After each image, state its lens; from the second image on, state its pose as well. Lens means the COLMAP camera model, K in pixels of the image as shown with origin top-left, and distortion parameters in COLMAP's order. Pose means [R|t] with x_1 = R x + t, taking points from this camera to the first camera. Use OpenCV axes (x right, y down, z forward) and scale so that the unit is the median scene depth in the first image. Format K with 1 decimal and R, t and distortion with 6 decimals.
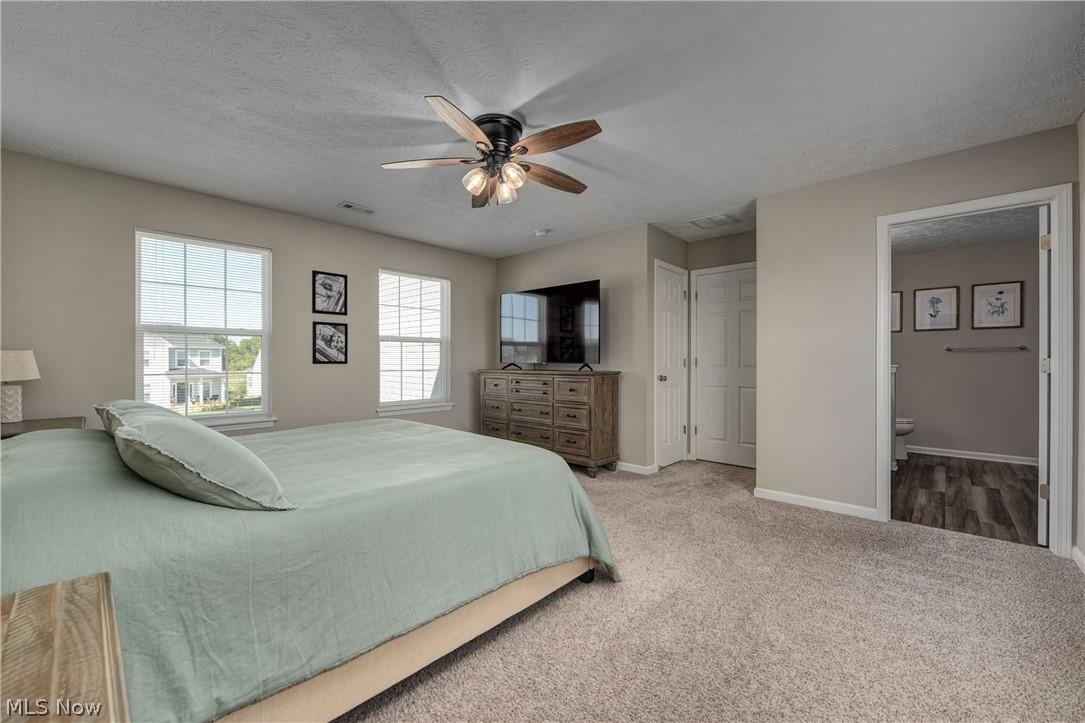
lens RADIAL K [[435.6, 0, 544.5], [0, 435.6, 361.7], [0, 0, 1]] dist [-0.012106, 0.000164]
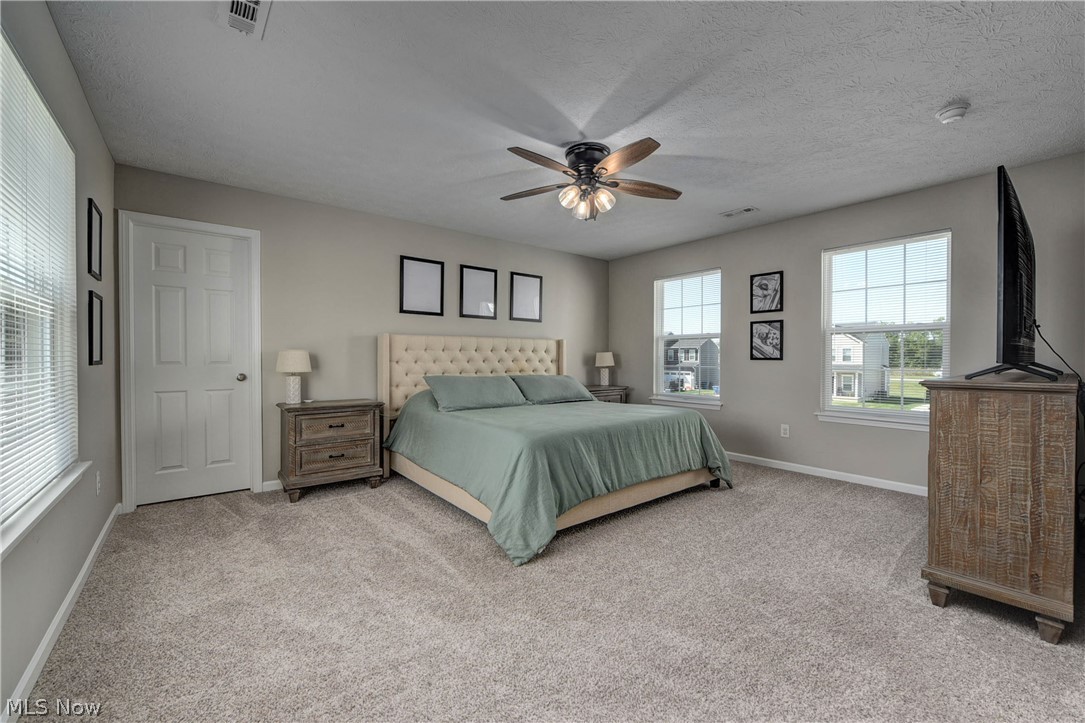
lens RADIAL K [[435.6, 0, 544.5], [0, 435.6, 361.7], [0, 0, 1]] dist [-0.012106, 0.000164]
pose [[-0.152789, 0.009255, -0.988215, 0.621367], [-0.006517, 0.999925, 0.010372, 0.001409], [0.988237, 0.008025, -0.152718, 0.633437]]
